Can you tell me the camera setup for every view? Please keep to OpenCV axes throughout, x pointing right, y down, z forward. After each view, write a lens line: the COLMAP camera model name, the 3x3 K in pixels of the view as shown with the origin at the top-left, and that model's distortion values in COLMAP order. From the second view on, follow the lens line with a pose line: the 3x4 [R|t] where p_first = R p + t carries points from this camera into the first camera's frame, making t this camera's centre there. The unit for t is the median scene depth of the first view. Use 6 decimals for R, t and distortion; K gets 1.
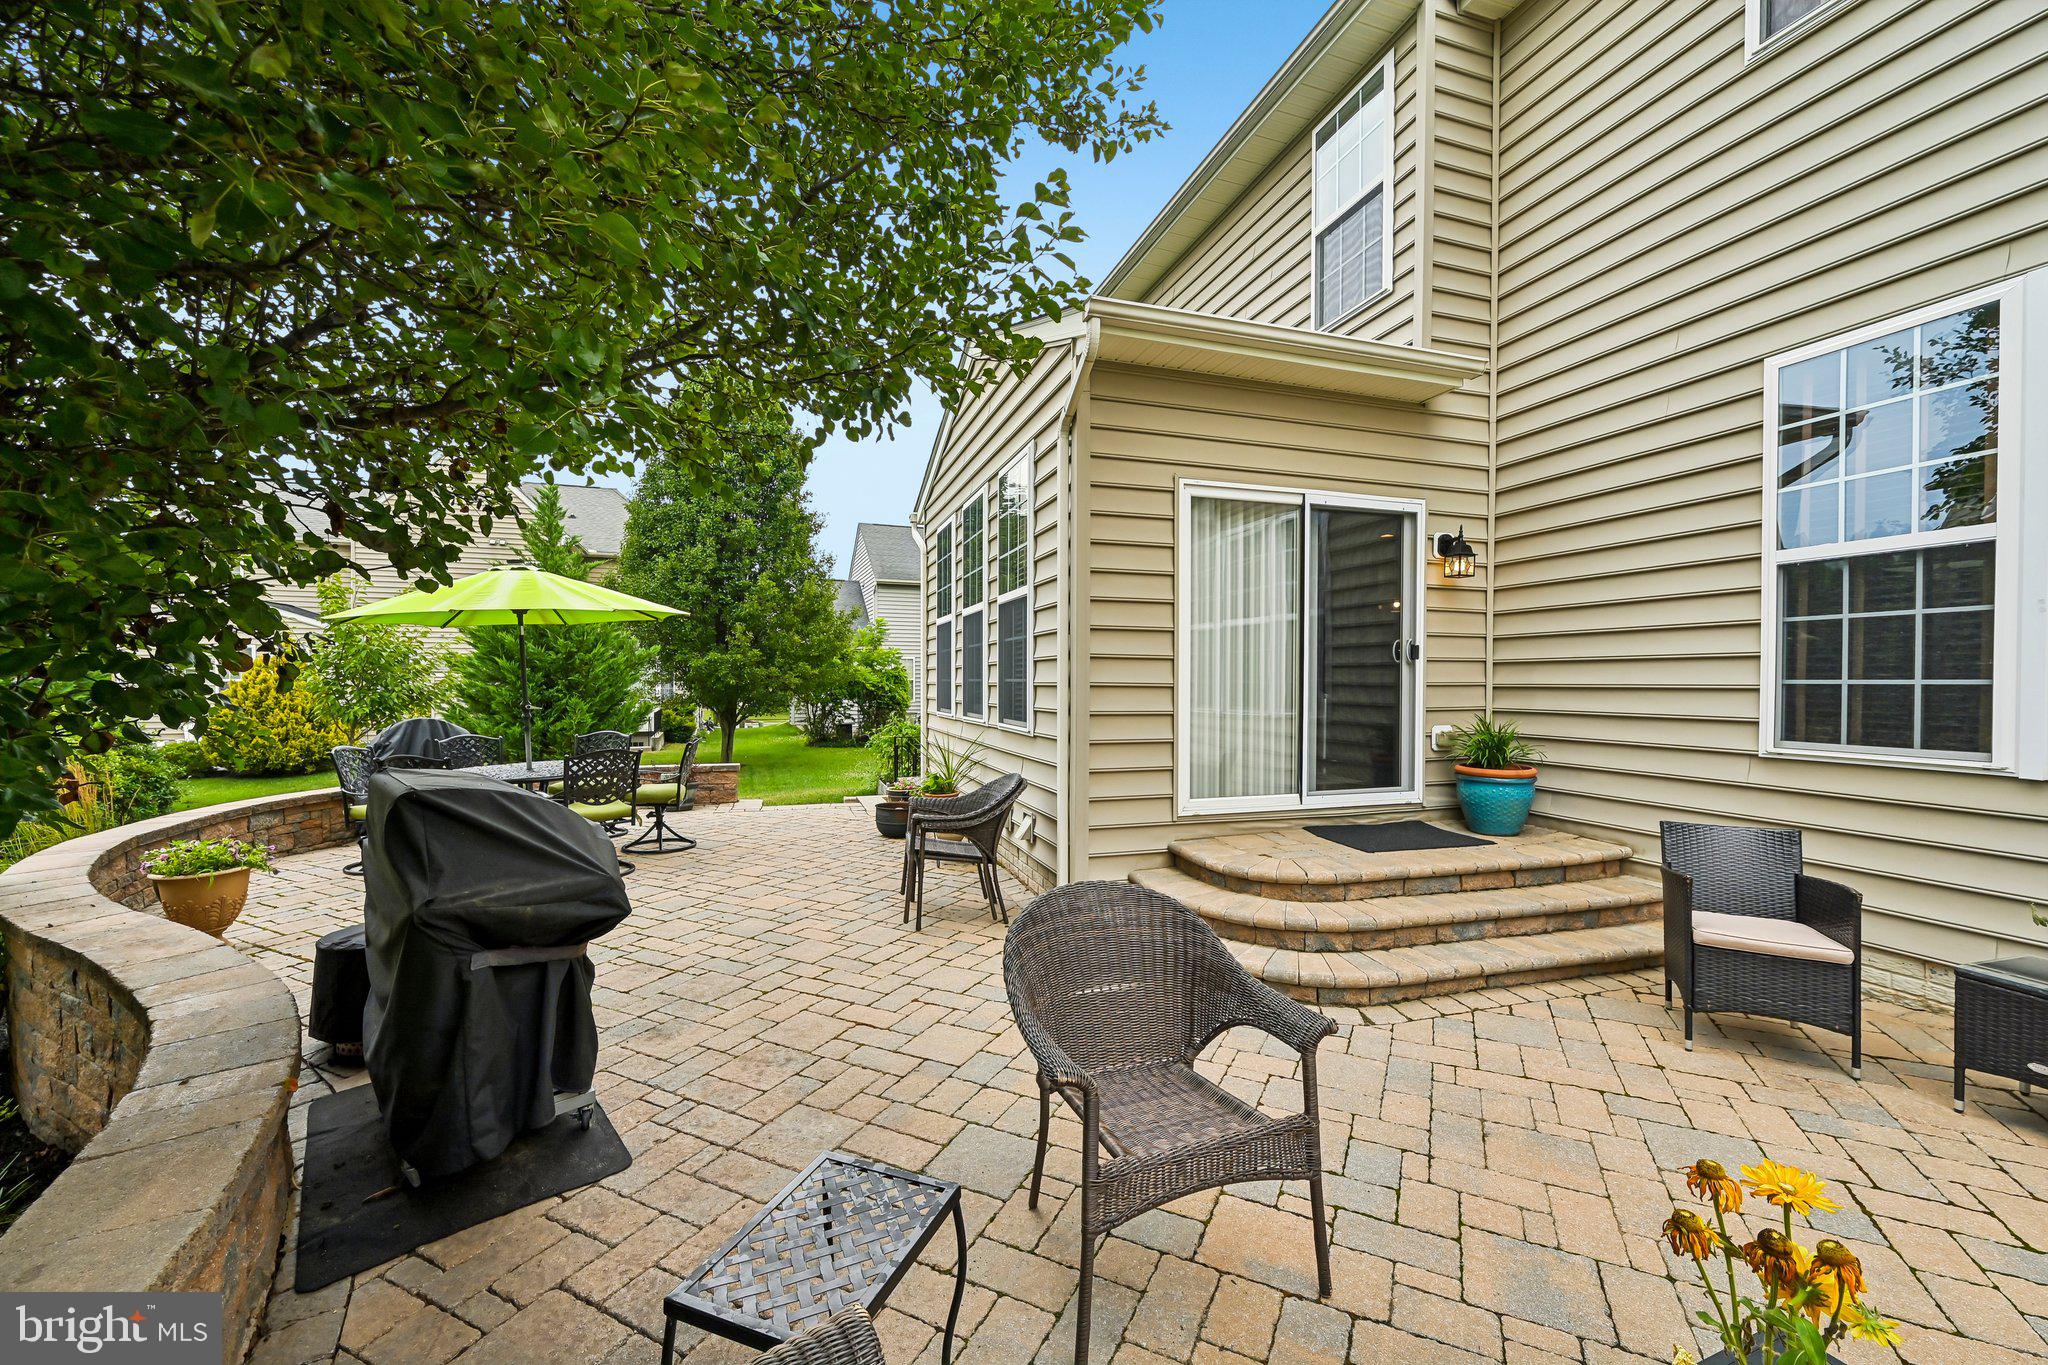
lens RADIAL K [[800.8, 0, 1035.2], [0, 800.8, 687.6], [0, 0, 1]] dist [-0.000975, 0.000171]
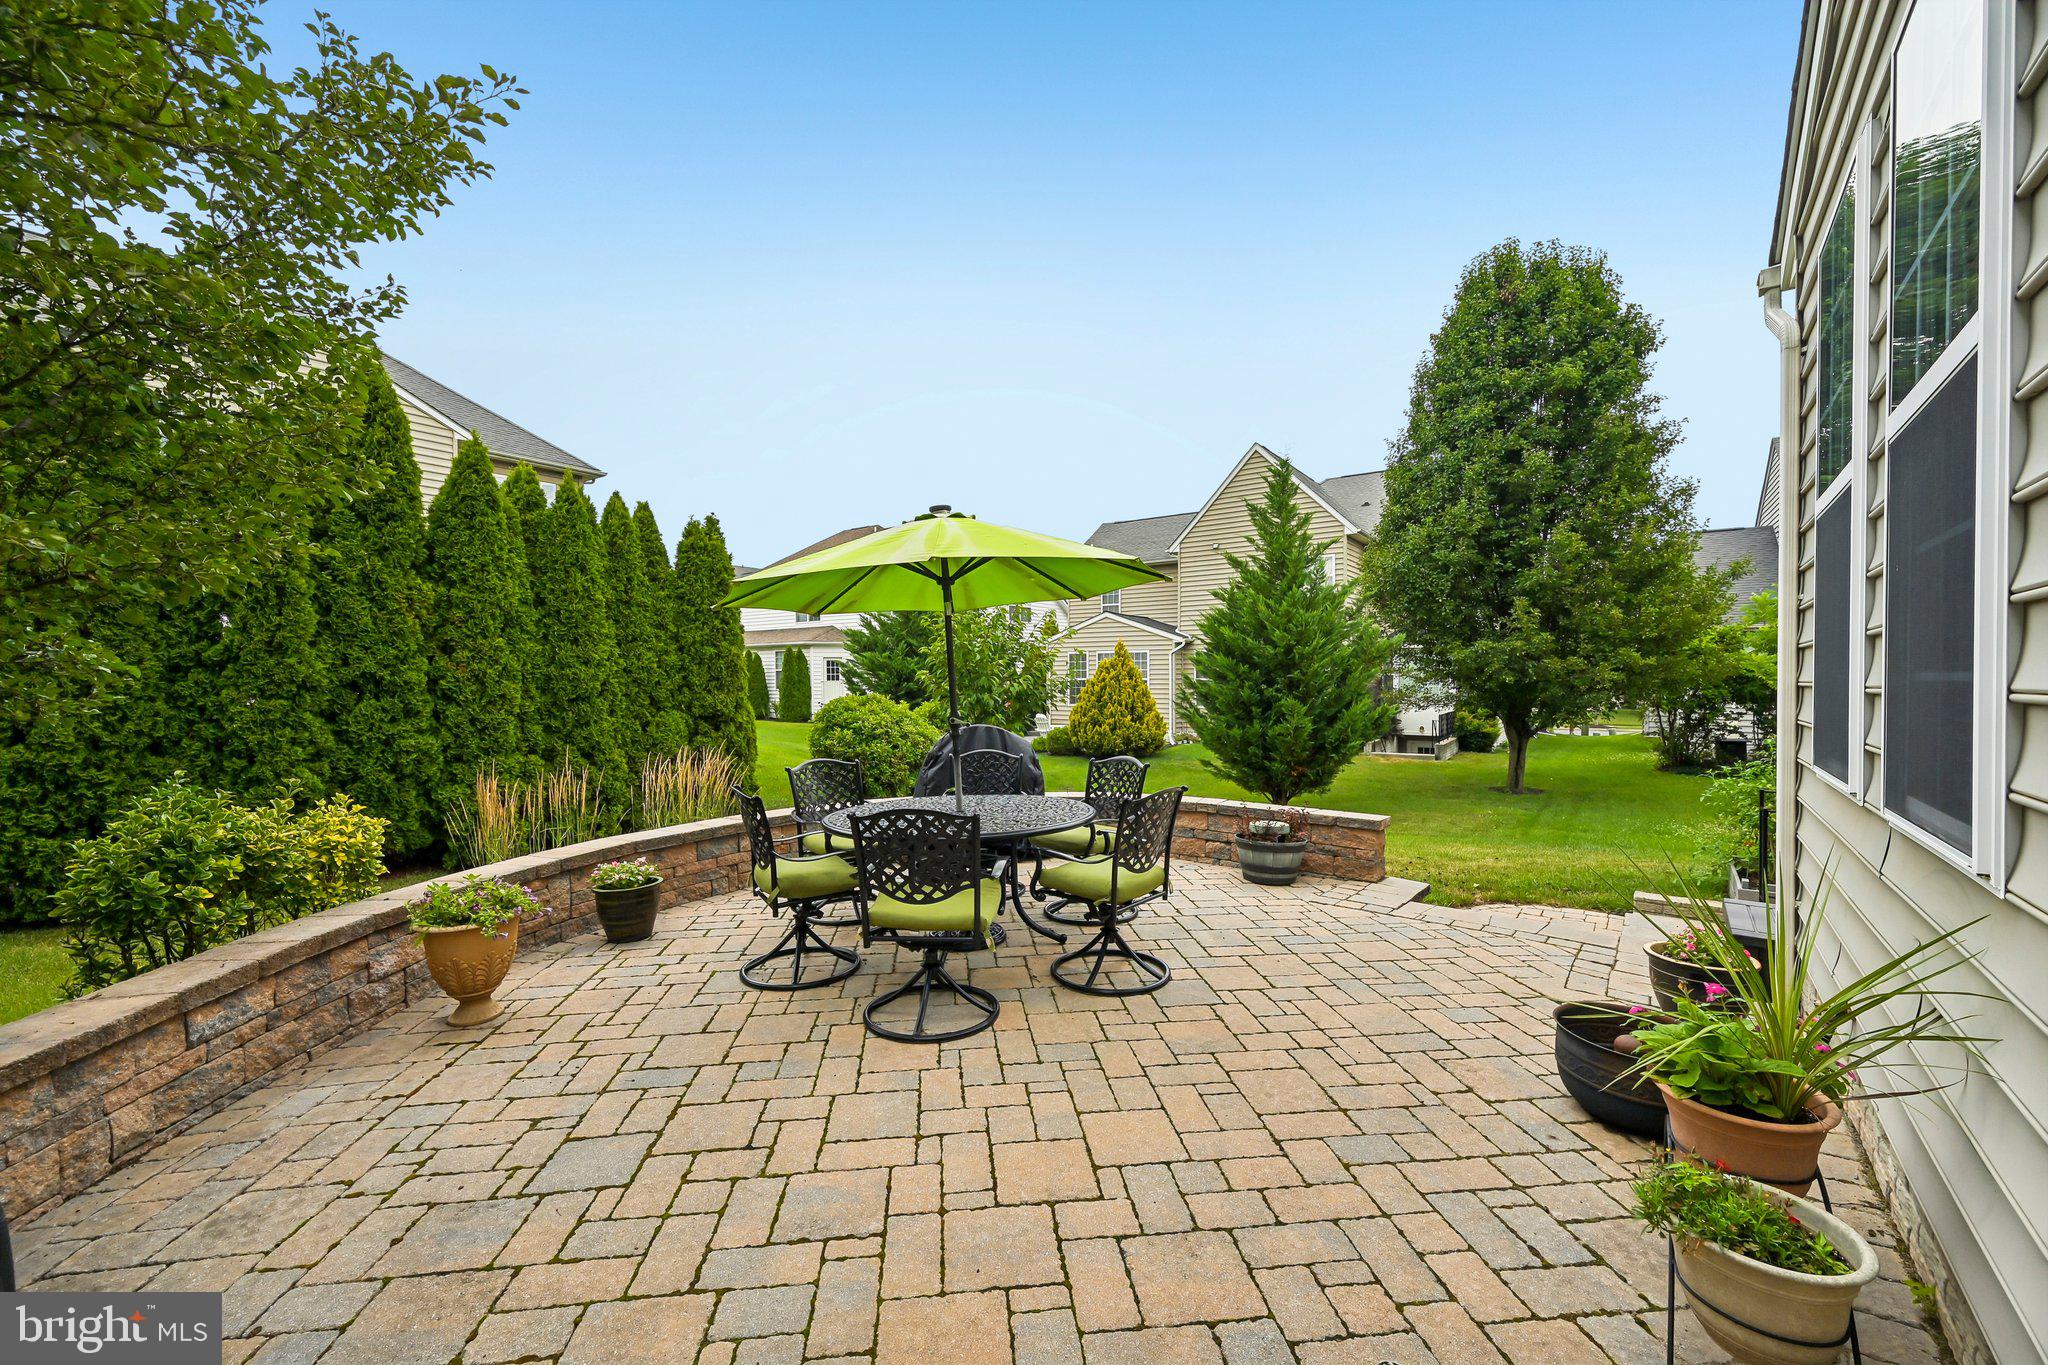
lens RADIAL K [[800.8, 0, 1031.7], [0, 800.8, 690.7], [0, 0, 1]] dist [-0.000975, 0.000171]
pose [[0.553074, 0.007641, -0.833097, -0.035254], [0.000230, 0.999957, 0.009324, -0.011176], [0.833132, -0.005348, 0.553048, 0.814185]]
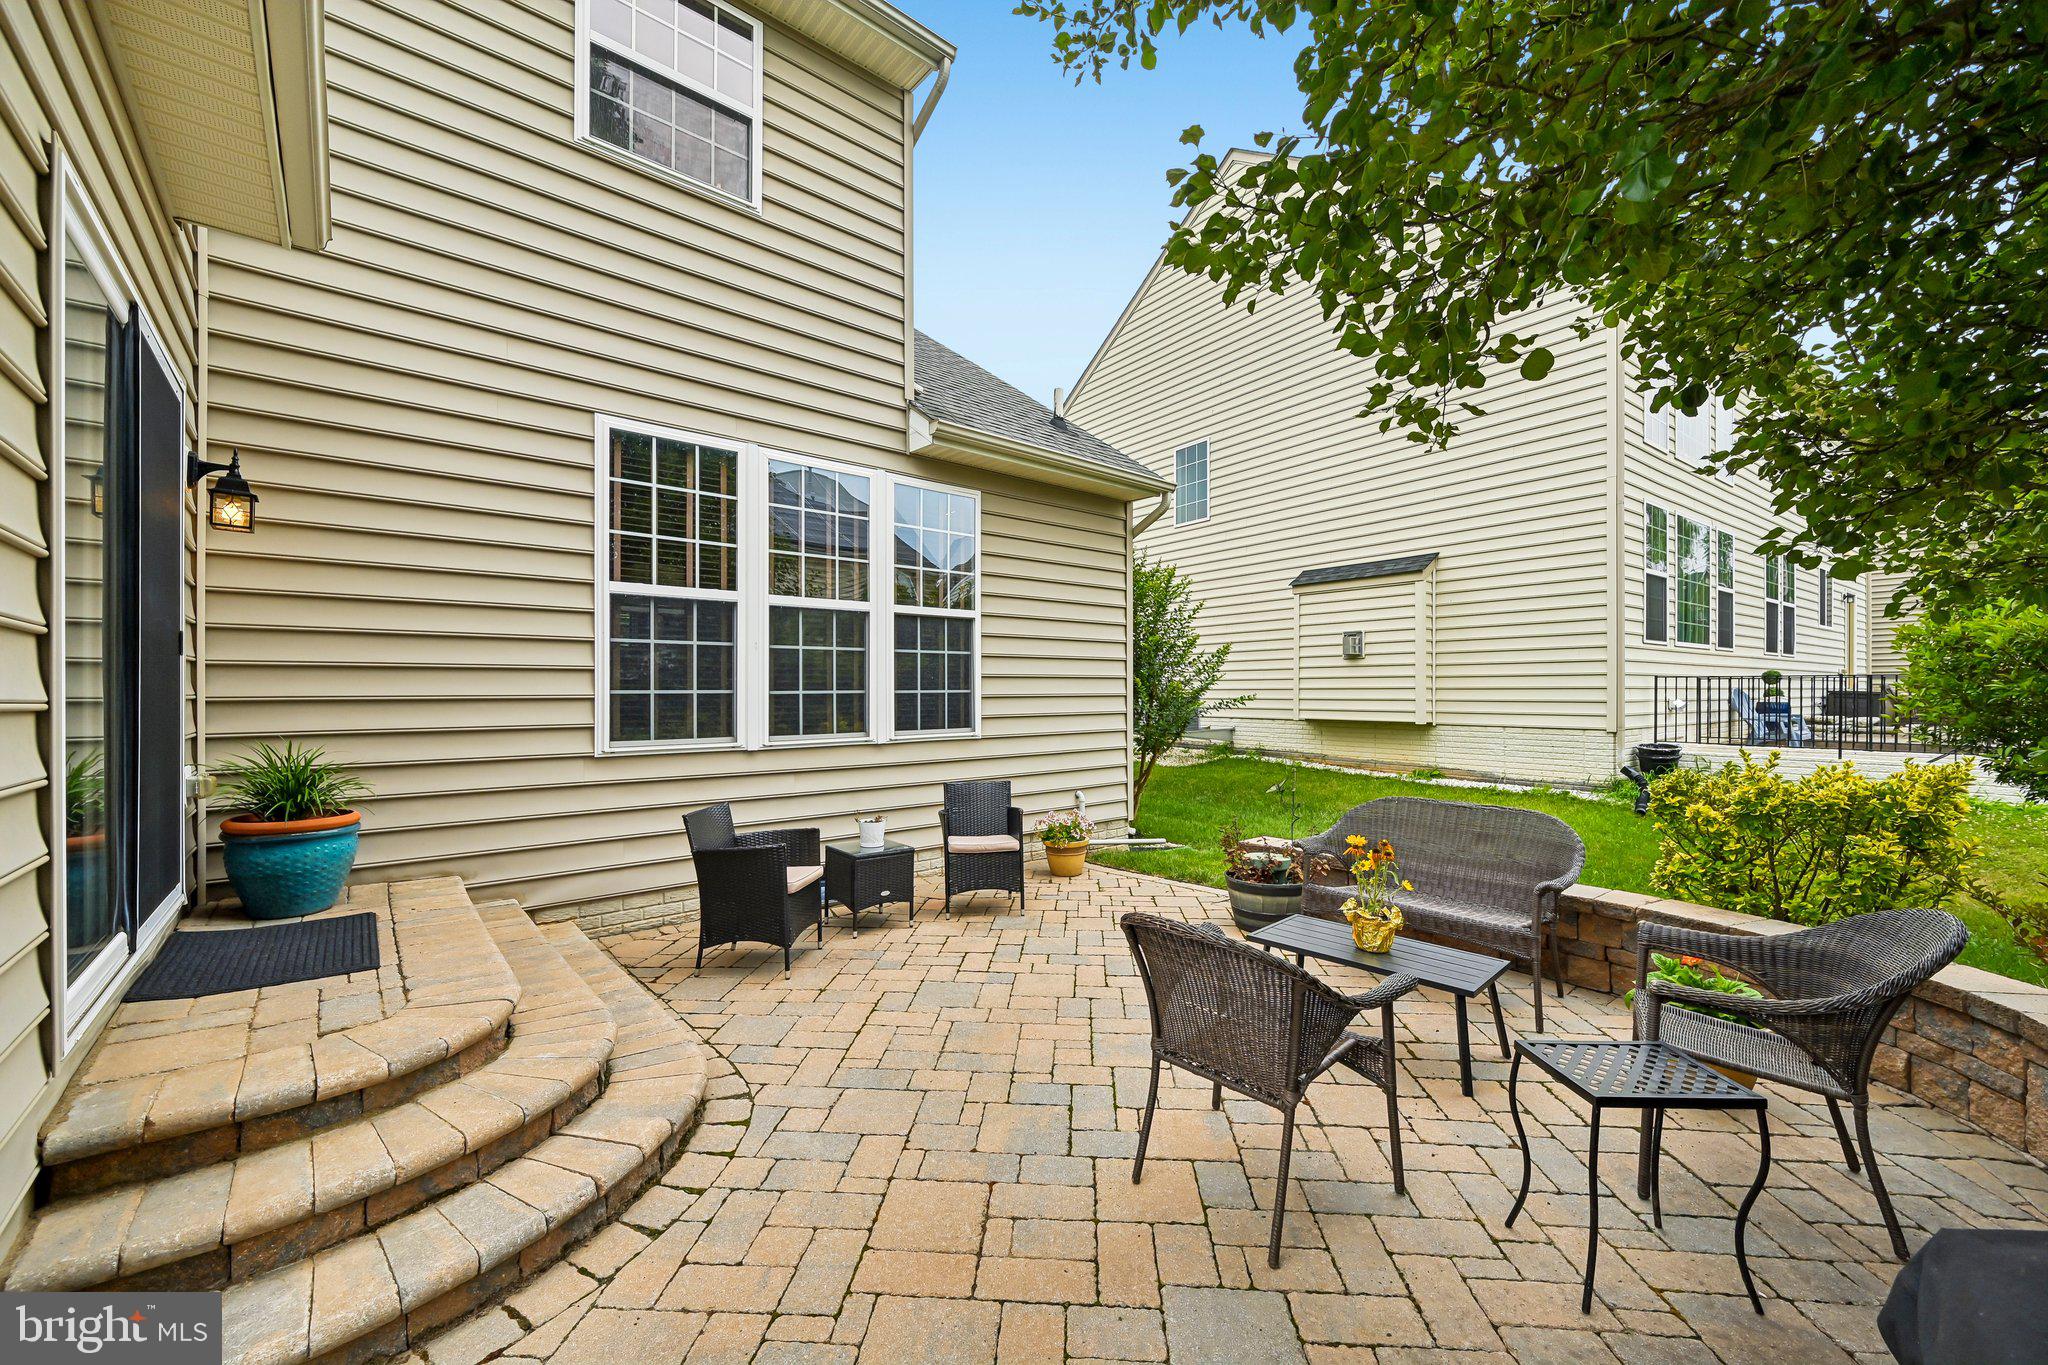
lens RADIAL K [[800.8, 0, 1028.6], [0, 800.8, 694.8], [0, 0, 1]] dist [-0.000975, 0.000171]
pose [[-0.382187, -0.007262, 0.924057, -0.292881], [0.007683, 0.999910, 0.011036, -0.008591], [-0.924053, 0.011317, -0.382096, 0.637529]]
